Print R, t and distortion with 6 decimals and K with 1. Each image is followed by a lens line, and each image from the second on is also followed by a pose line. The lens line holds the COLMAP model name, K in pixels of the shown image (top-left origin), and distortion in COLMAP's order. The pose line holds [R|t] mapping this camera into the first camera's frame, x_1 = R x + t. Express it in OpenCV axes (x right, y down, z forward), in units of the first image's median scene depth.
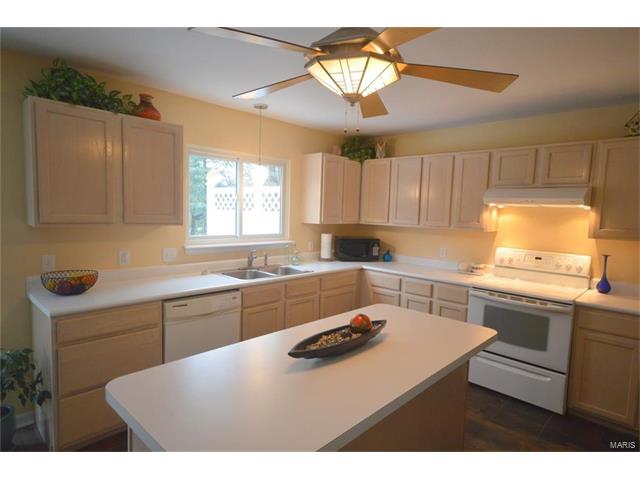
lens RADIAL K [[372.1, 0, 316.2], [0, 372.1, 238.3], [0, 0, 1]] dist [0.025411, 0.002822]
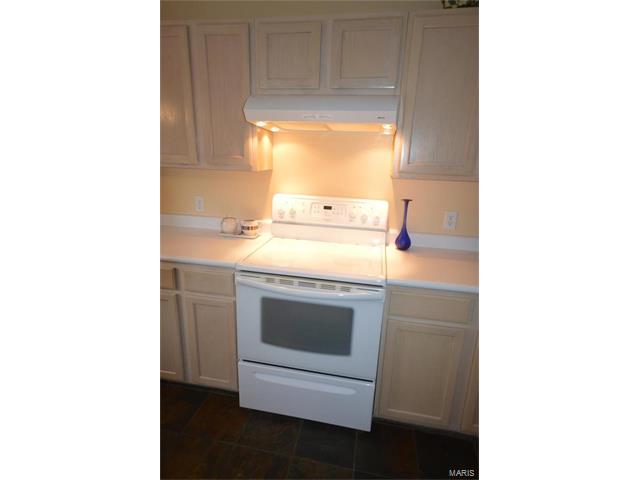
lens RADIAL K [[328.2, 0, 318.7], [0, 328.2, 238.6], [0, 0, 1]] dist [0.002338, 0.000085]
pose [[0.833755, -0.151570, 0.530924, 0.244456], [0.039153, 0.975392, 0.216974, -0.023524], [-0.550745, -0.160116, 0.819172, 0.498262]]
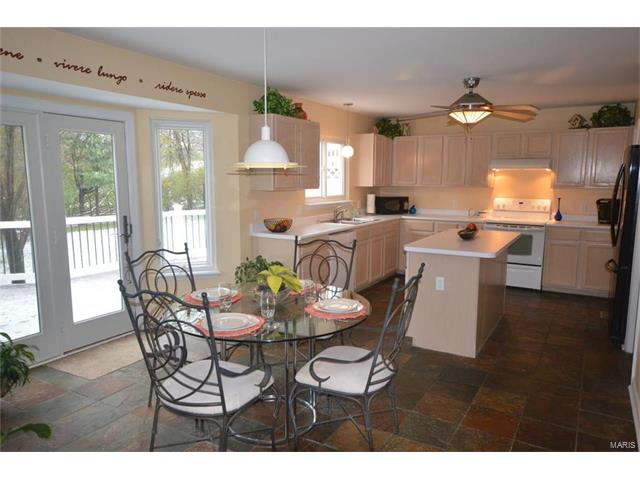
lens RADIAL K [[453.3, 0, 321.7], [0, 453.3, 233.3], [0, 0, 1]] dist [0.012091, 0.001943]
pose [[0.975050, -0.054698, 0.215141, -0.633441], [0.044069, 0.997574, 0.053898, 0.039710], [-0.217567, -0.043073, 0.975095, -0.672599]]
